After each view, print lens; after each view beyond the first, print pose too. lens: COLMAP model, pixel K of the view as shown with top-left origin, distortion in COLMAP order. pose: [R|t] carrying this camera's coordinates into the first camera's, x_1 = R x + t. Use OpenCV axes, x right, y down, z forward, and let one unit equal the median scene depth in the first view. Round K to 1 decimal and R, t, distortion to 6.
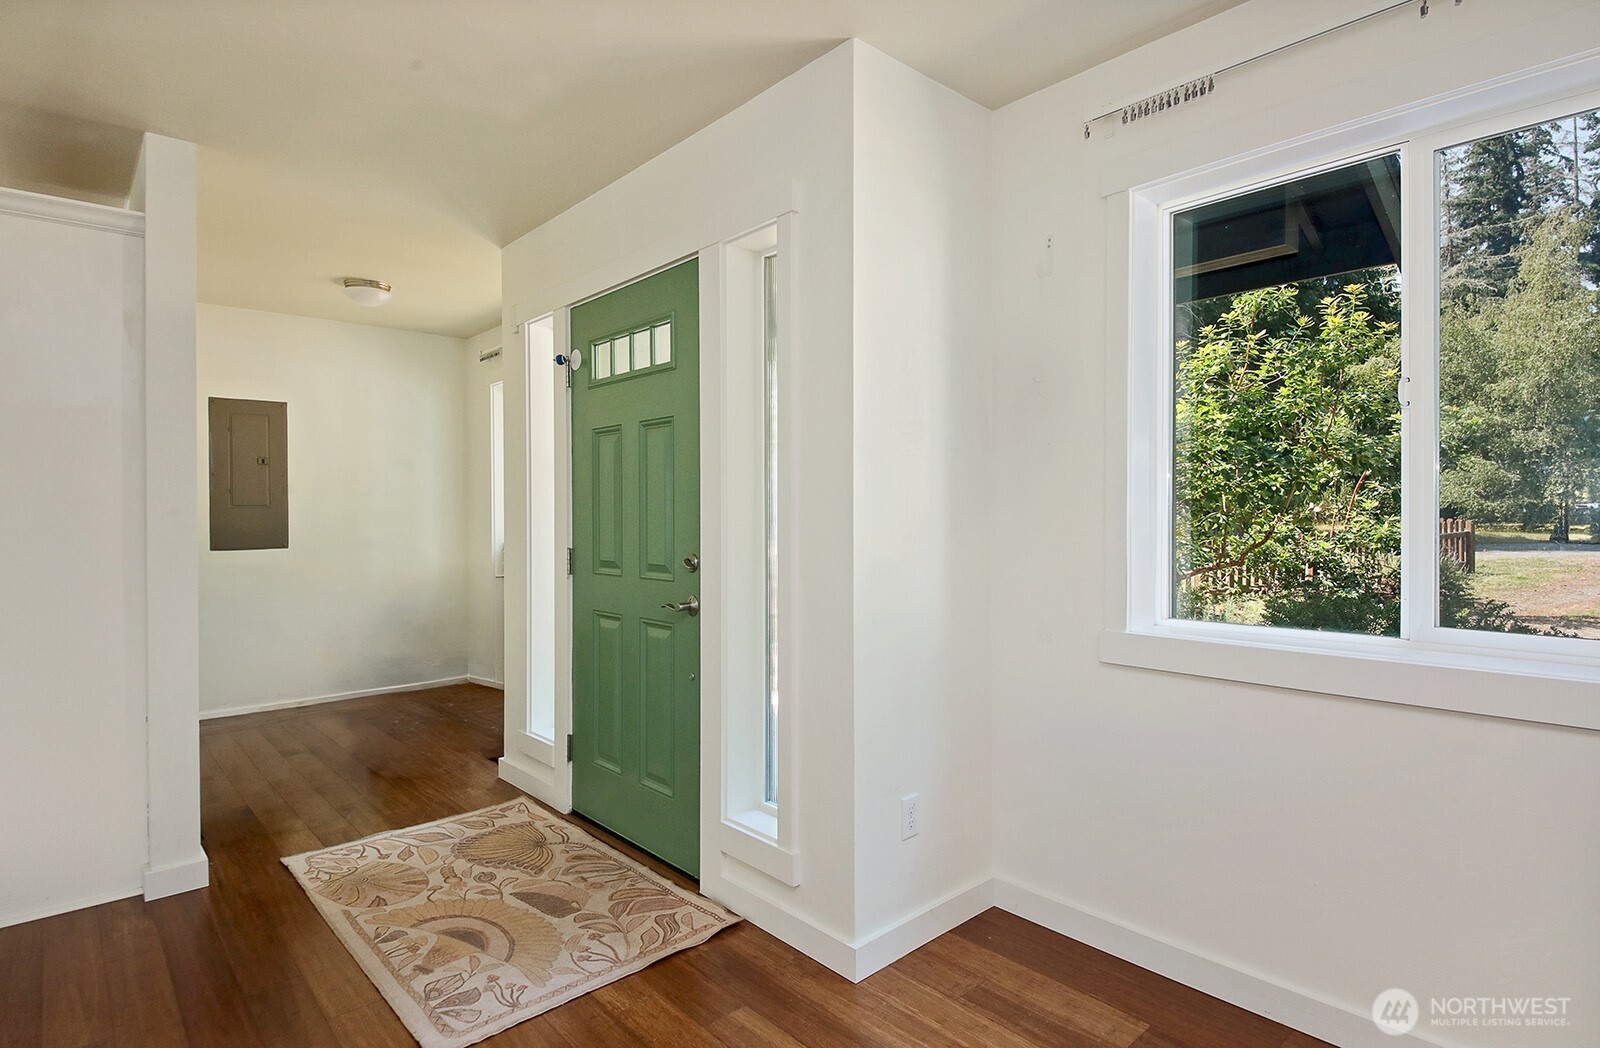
lens RADIAL K [[811.3, 0, 800.0], [0, 811.3, 524.0], [0, 0, 1]] dist [-0.000414, 0.000046]
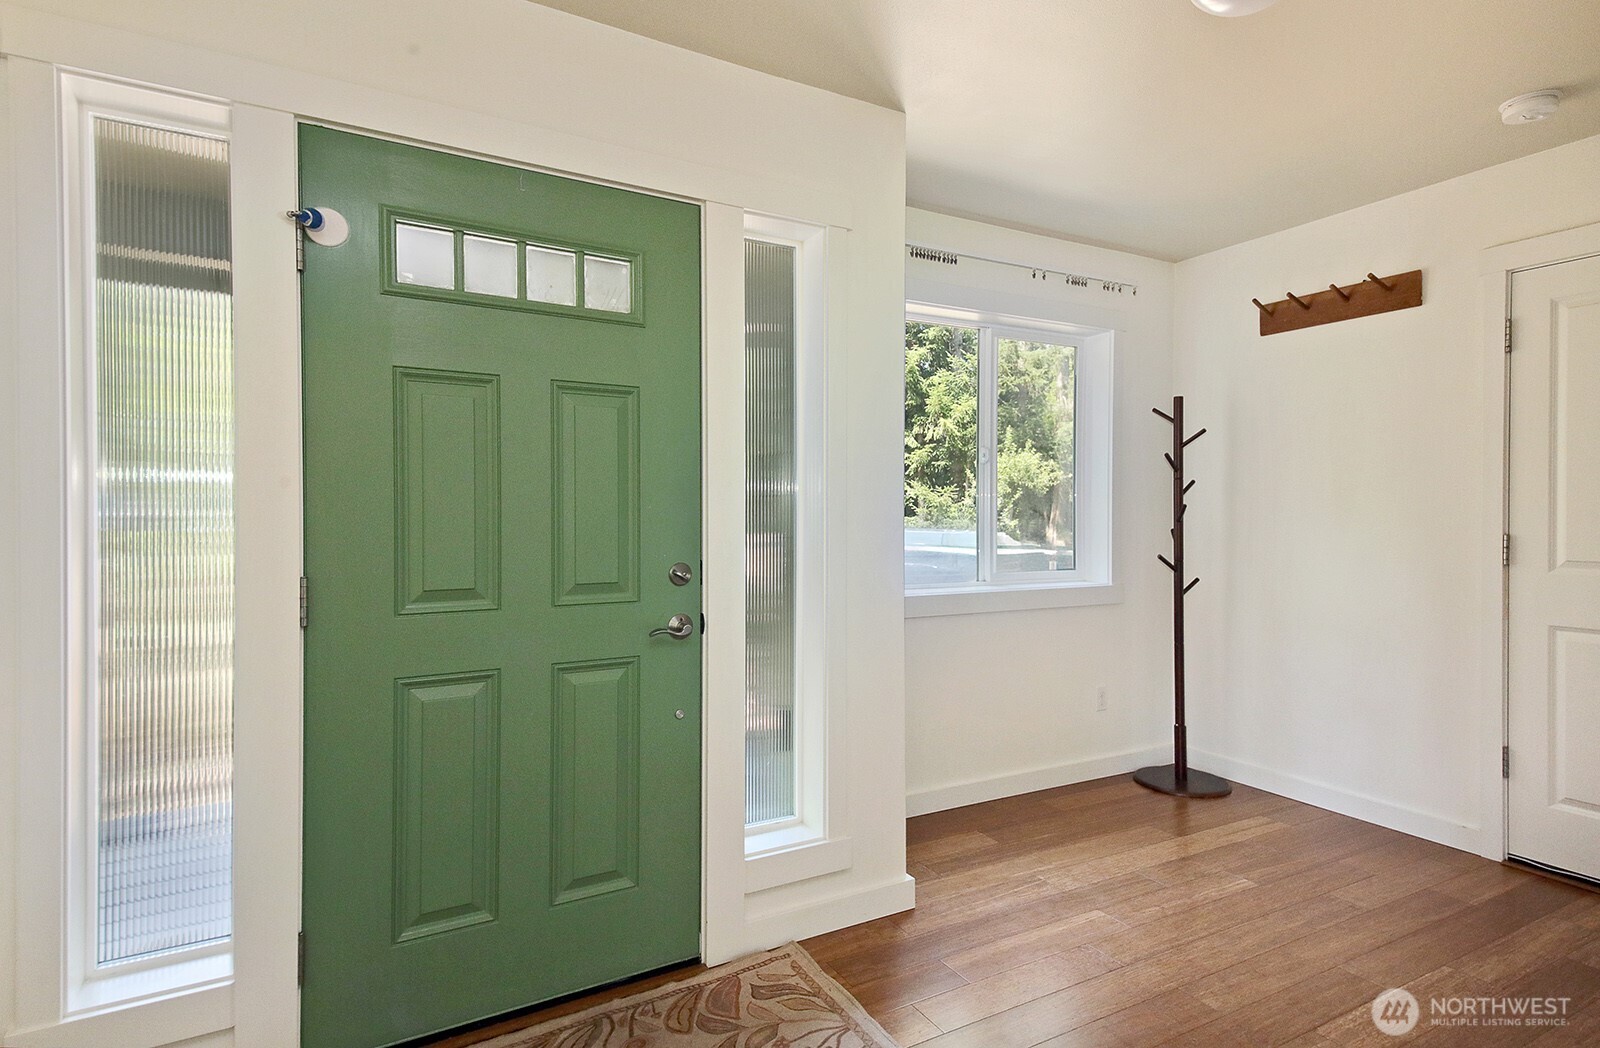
lens RADIAL K [[811.3, 0, 800.0], [0, 811.3, 524.0], [0, 0, 1]] dist [-0.000414, 0.000046]
pose [[0.231492, 0.000730, 0.972837, -0.867927], [0.011491, 0.999928, -0.003484, 0.001850], [-0.972769, 0.011986, 0.231467, 0.673809]]
